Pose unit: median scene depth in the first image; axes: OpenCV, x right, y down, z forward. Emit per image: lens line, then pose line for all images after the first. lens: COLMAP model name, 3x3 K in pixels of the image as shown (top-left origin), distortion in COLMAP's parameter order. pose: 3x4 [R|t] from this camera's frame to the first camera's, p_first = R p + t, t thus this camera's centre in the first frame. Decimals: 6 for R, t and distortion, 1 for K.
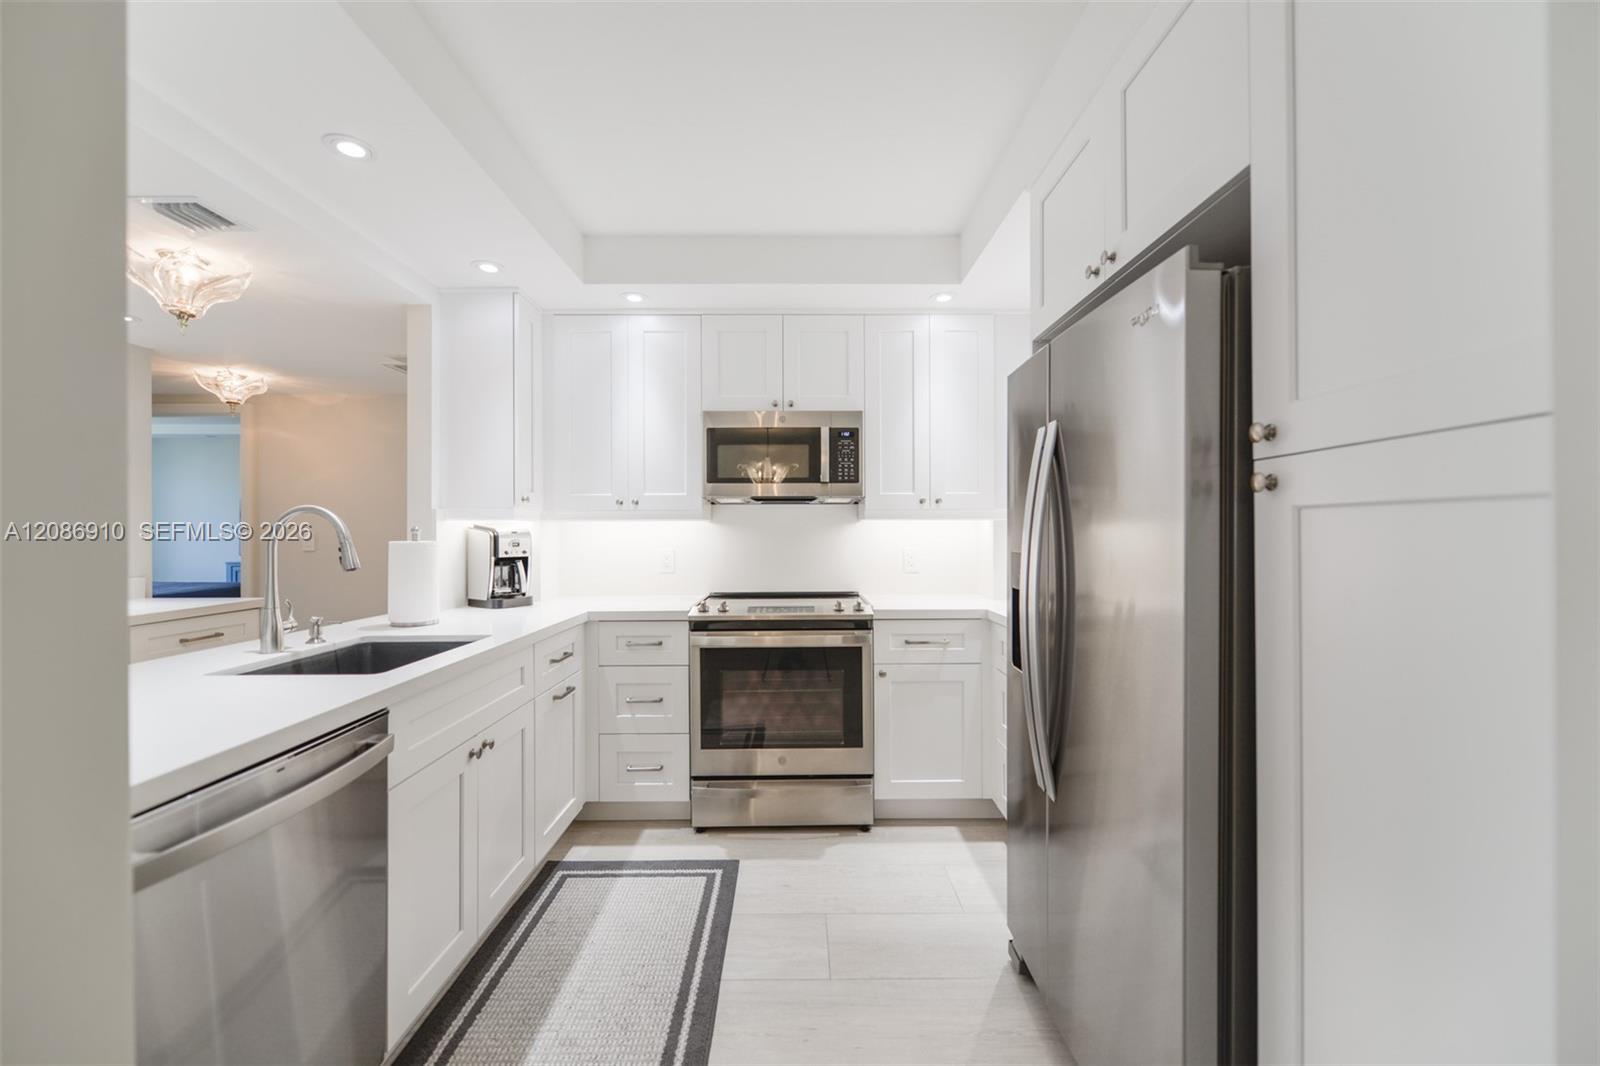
lens RADIAL K [[635.4, 0, 801.8], [0, 635.4, 530.0], [0, 0, 1]] dist [-0.000790, -0.004135]
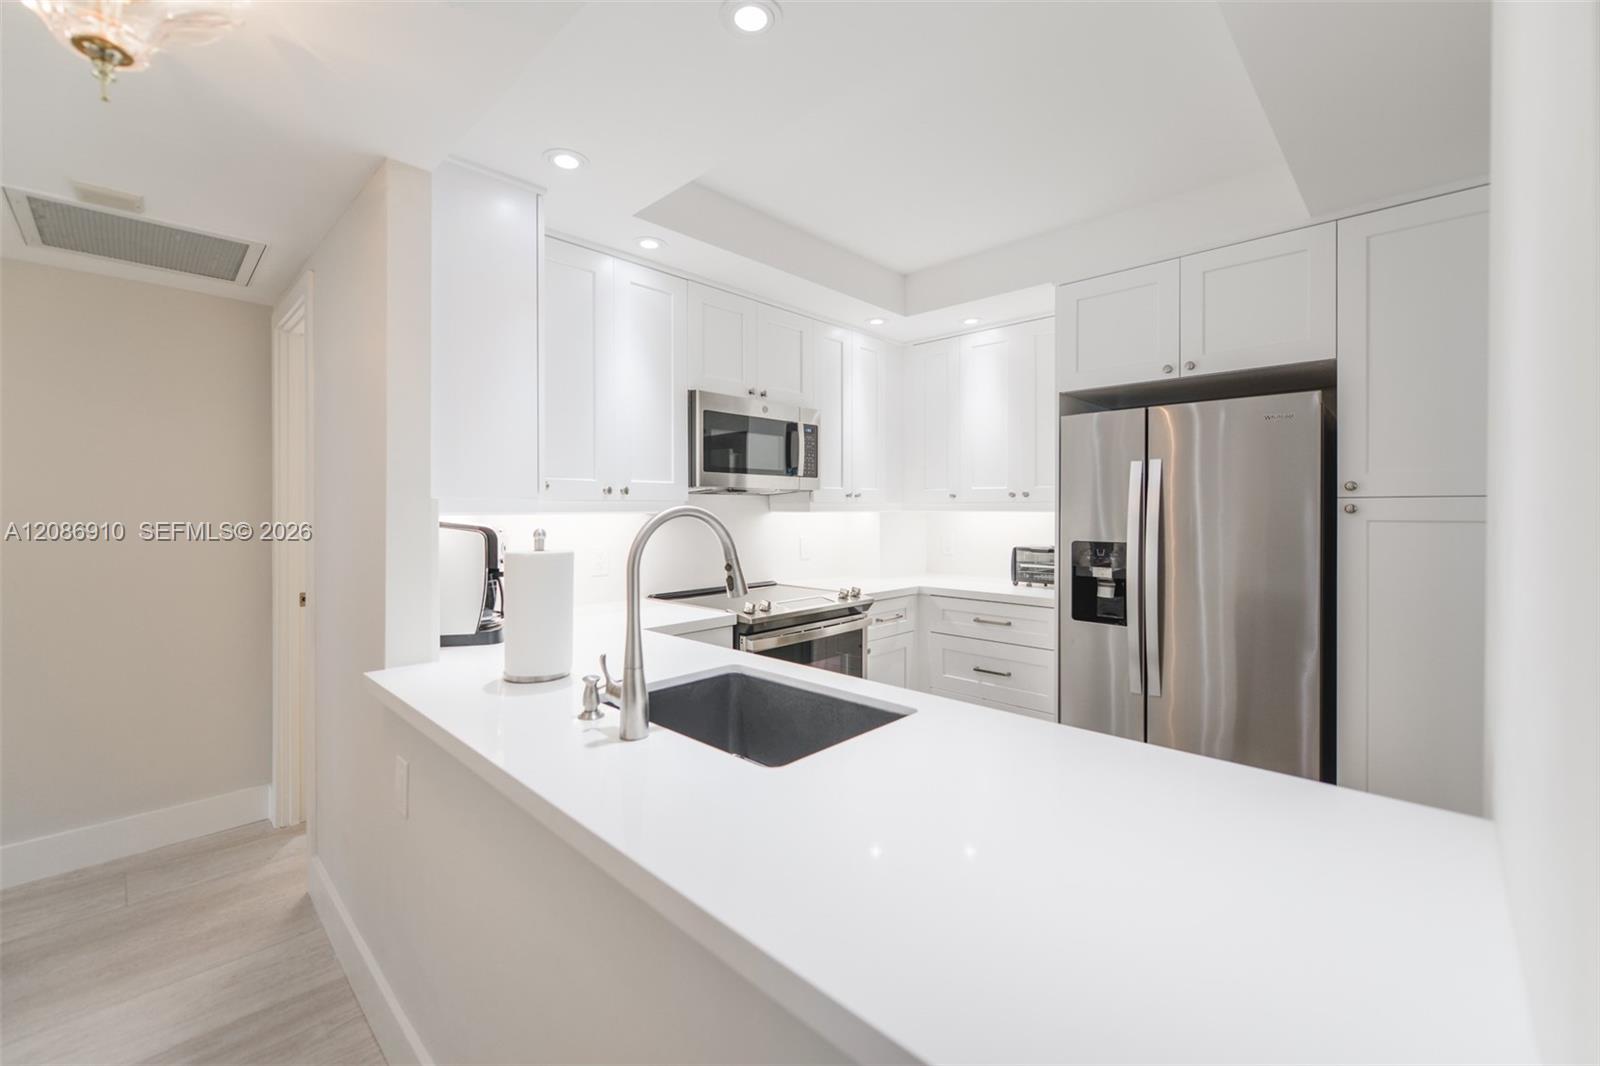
lens RADIAL K [[664.4, 0, 797.4], [0, 664.4, 501.3], [0, 0, 1]] dist [0.000788, -0.000054]
pose [[0.691164, 0.012203, 0.722595, -0.803084], [-0.005416, 0.999917, -0.011706, -0.022892], [-0.722678, 0.004177, 0.691172, 0.282816]]
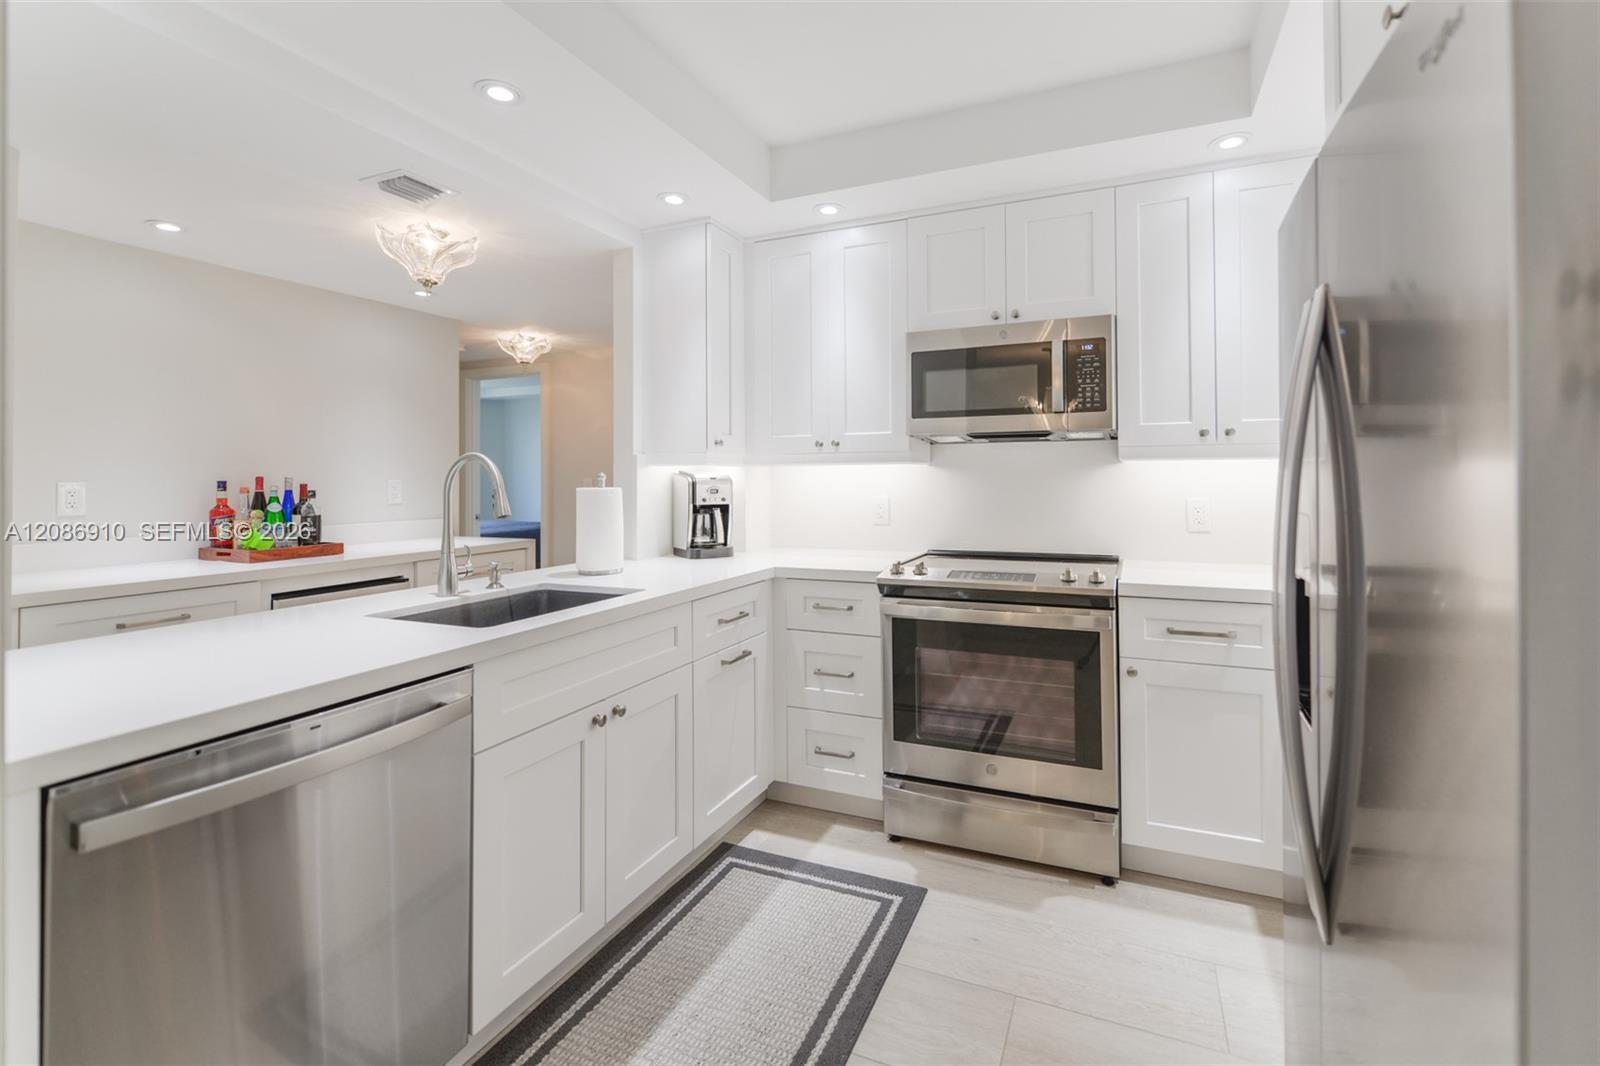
lens RADIAL K [[694.8, 0, 845.6], [0, 694.8, 468.7], [0, 0, 1]] dist [-0.001639, -0.000530]
pose [[0.920912, -0.007998, -0.389688, 0.136389], [0.004713, 0.999945, -0.009385, 0.000011], [0.389742, 0.006806, 0.920899, 0.139745]]
